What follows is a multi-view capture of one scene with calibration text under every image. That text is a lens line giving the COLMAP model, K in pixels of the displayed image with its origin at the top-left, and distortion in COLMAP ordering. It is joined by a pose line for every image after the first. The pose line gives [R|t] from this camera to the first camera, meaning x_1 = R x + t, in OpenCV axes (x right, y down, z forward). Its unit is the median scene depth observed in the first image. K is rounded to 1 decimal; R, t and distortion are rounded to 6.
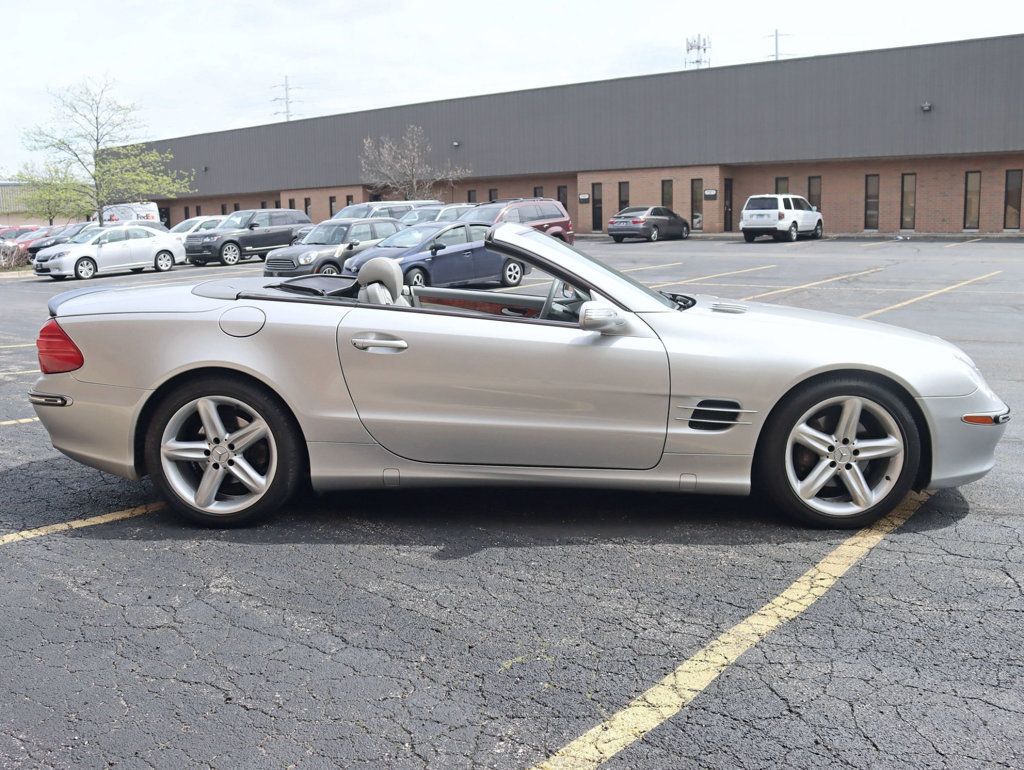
lens RADIAL K [[883.4, 0, 512.0], [0, 883.4, 385.0], [0, 0, 1]] dist [-0.001352, -0.241430]
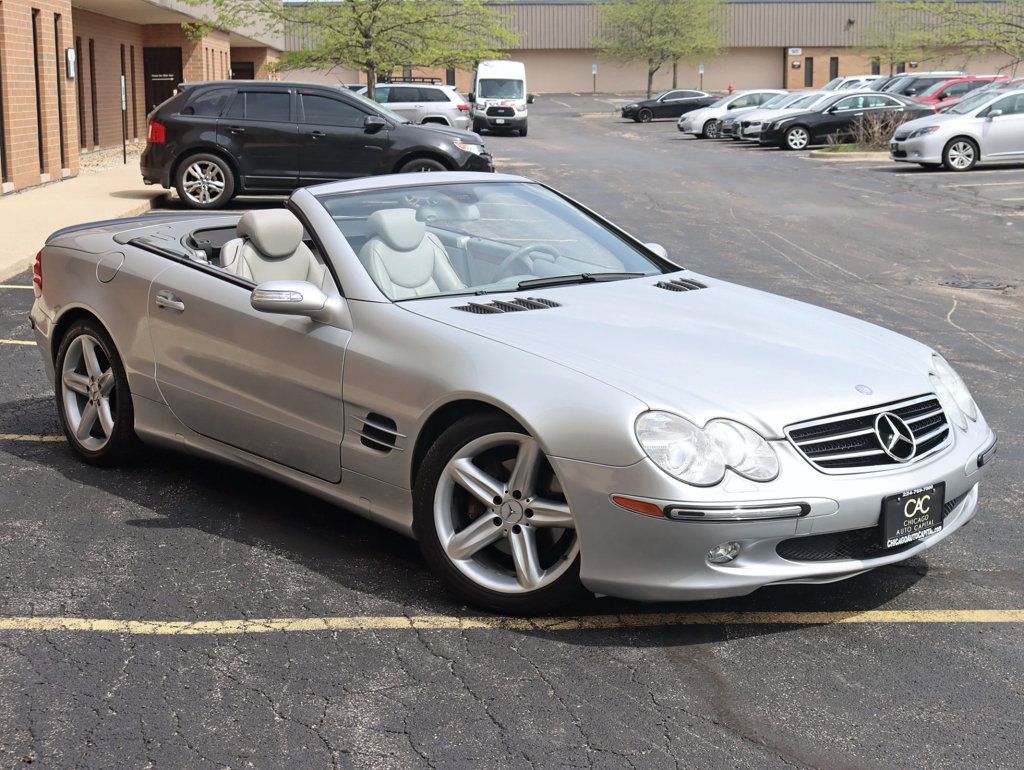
lens RADIAL K [[1493.6, 0, 512.0], [0, 1493.6, 385.0], [0, 0, 1]] dist [-0.044270, -0.094574]
pose [[0.692282, 0.136602, -0.708580, 1.227444], [-0.120184, 0.990031, 0.073442, -0.113756], [0.711548, 0.034317, 0.701799, 0.134103]]
